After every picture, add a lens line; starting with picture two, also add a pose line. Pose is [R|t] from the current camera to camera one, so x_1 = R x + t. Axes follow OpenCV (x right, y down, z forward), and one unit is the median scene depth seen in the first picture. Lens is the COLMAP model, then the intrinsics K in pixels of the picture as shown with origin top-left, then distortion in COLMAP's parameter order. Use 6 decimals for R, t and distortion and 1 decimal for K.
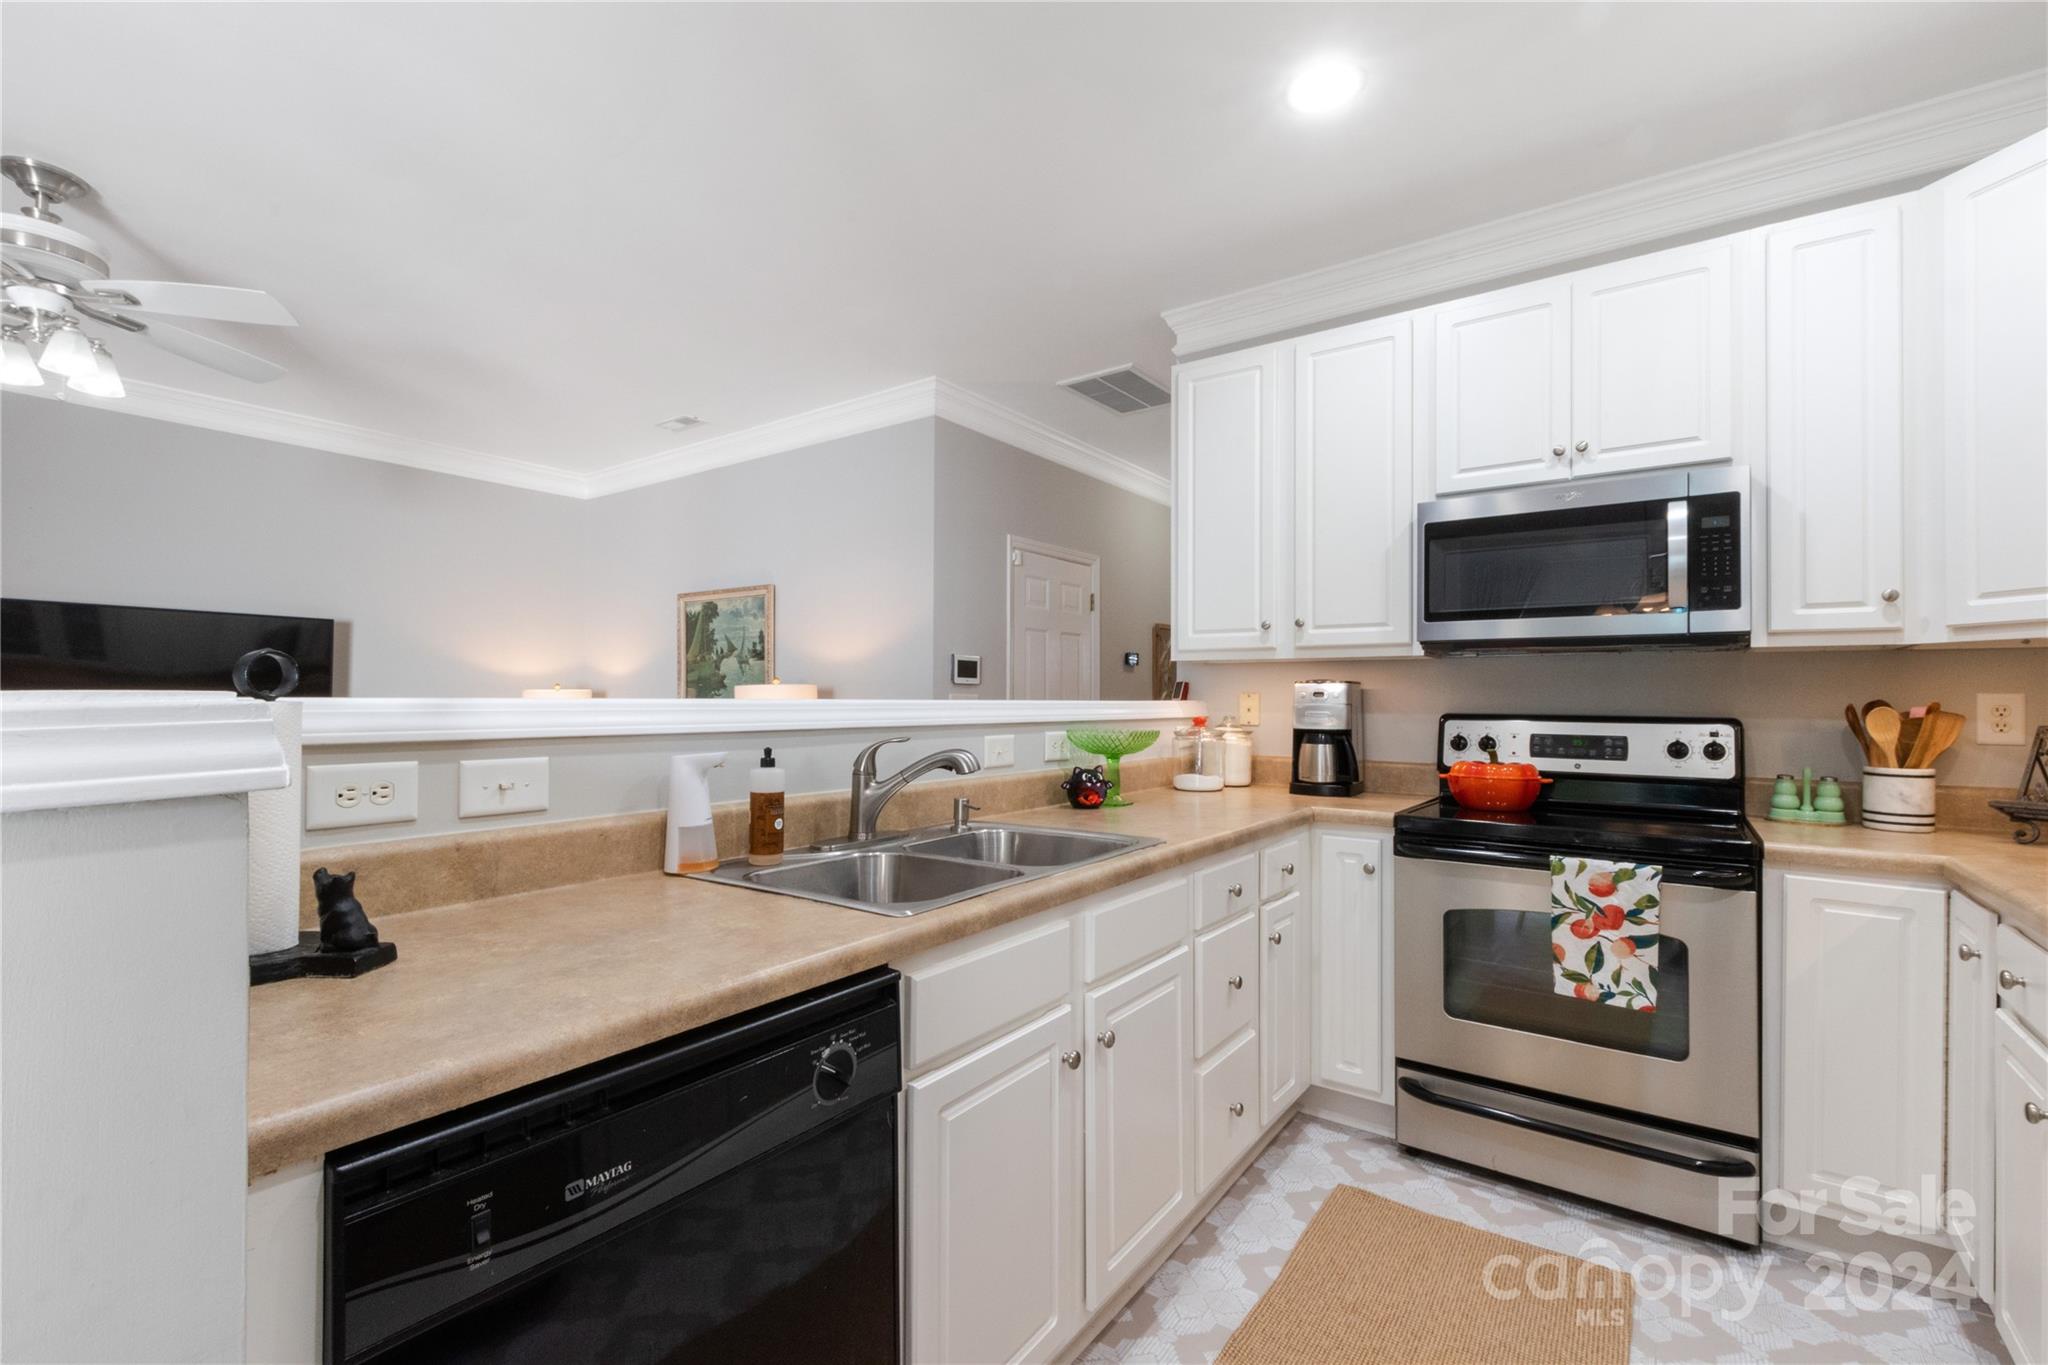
lens RADIAL K [[893.0, 0, 994.0], [0, 893.0, 689.3], [0, 0, 1]] dist [0.003414, 0.000248]
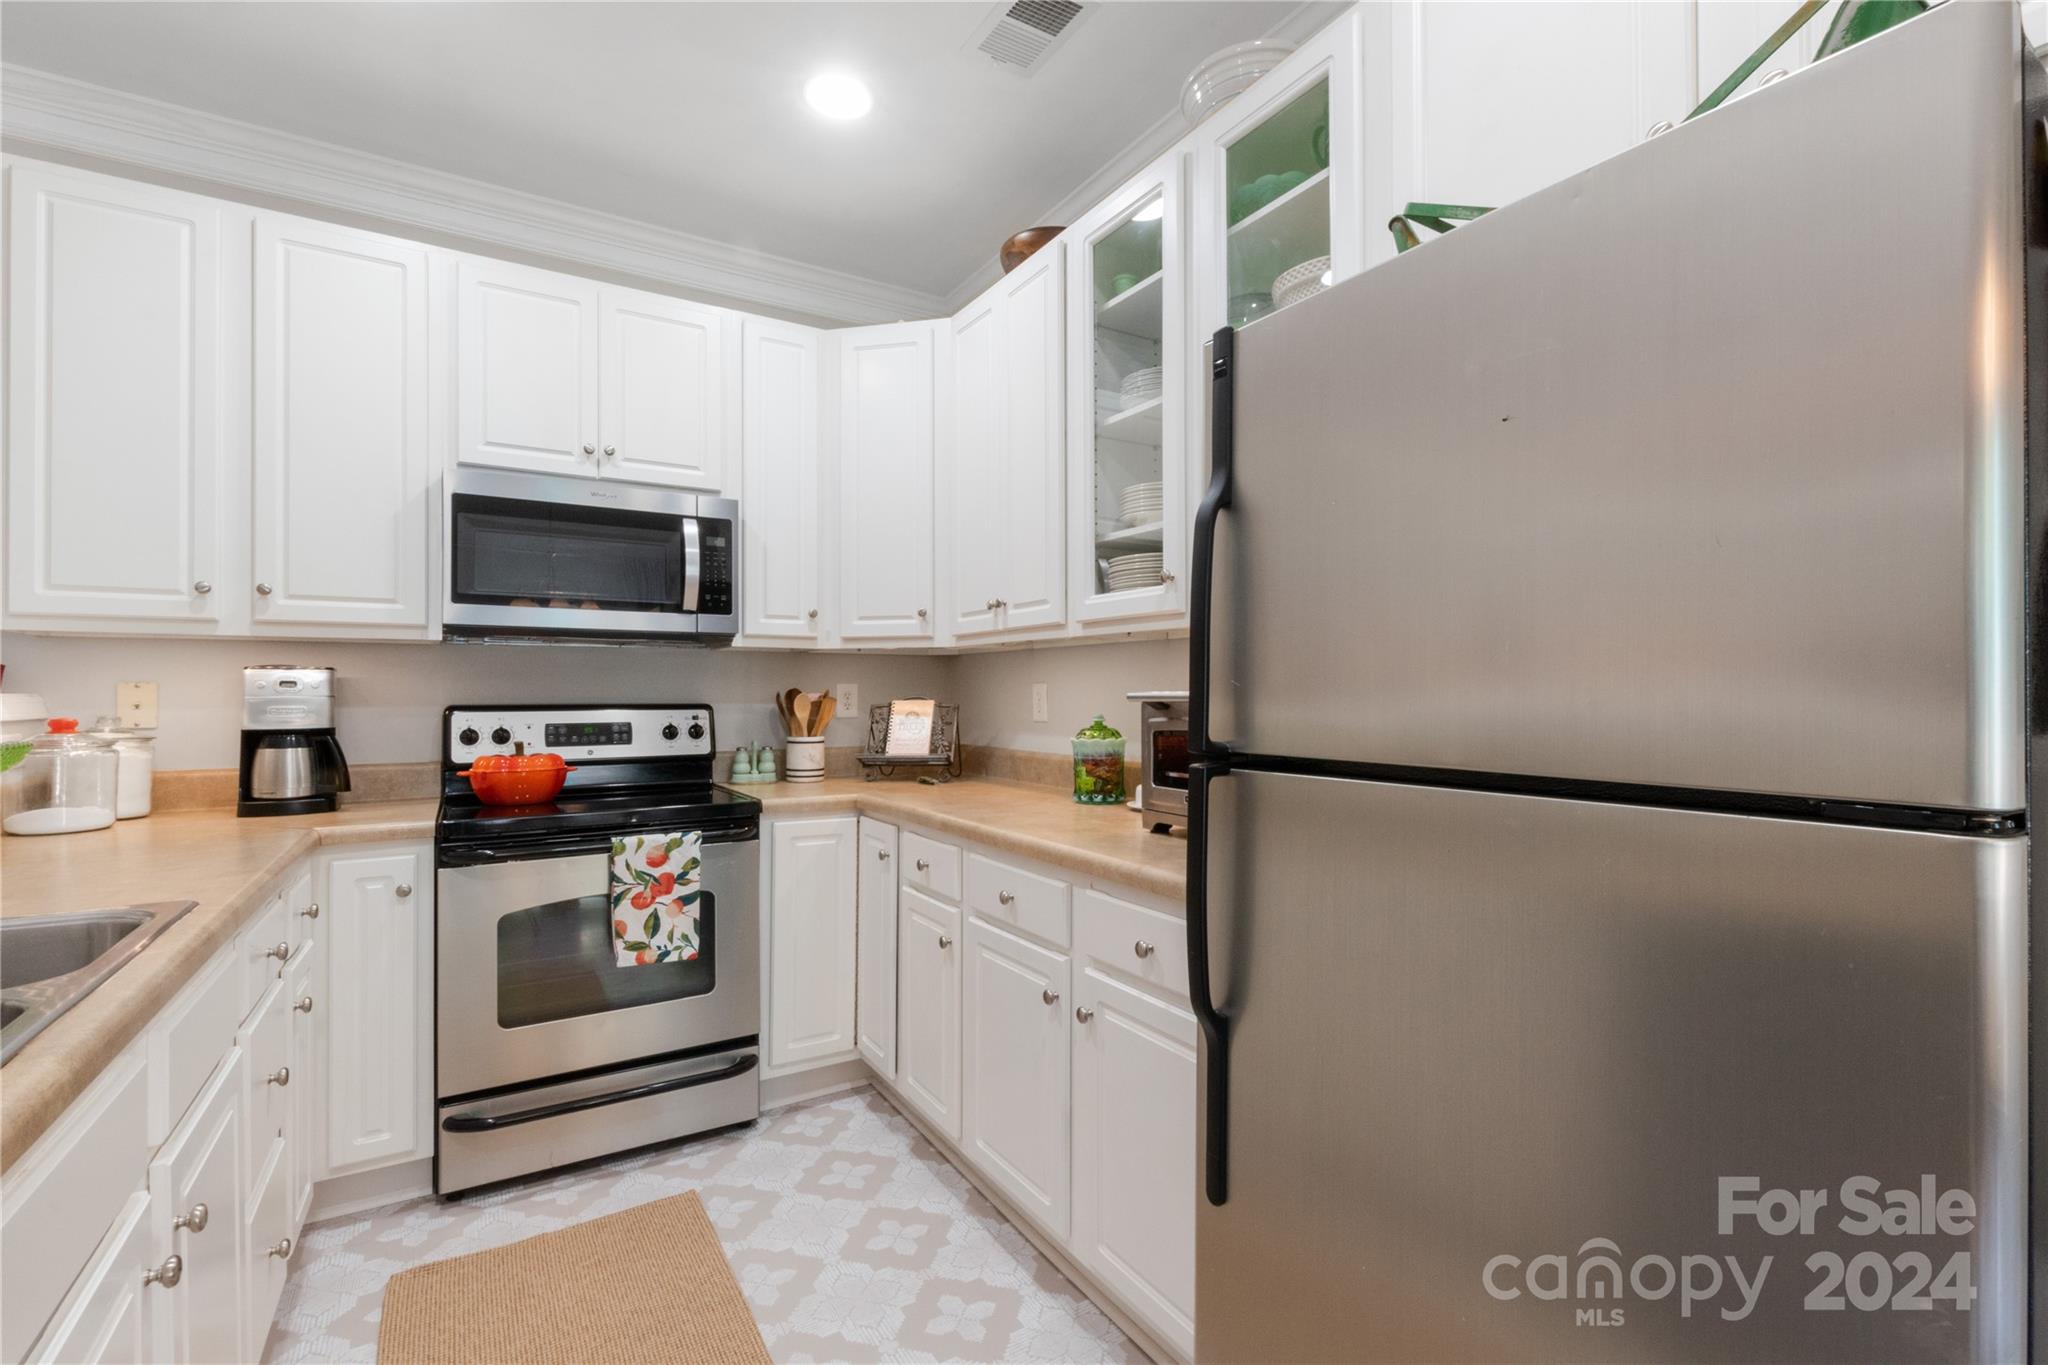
lens RADIAL K [[923.5, 0, 1031.8], [0, 923.5, 687.5], [0, 0, 1]] dist [0.000929, -0.000284]
pose [[0.362087, -0.001957, 0.932142, -0.196836], [-0.005136, 0.999978, 0.004094, 0.002902], [-0.932130, -0.006270, 0.362069, 0.144870]]
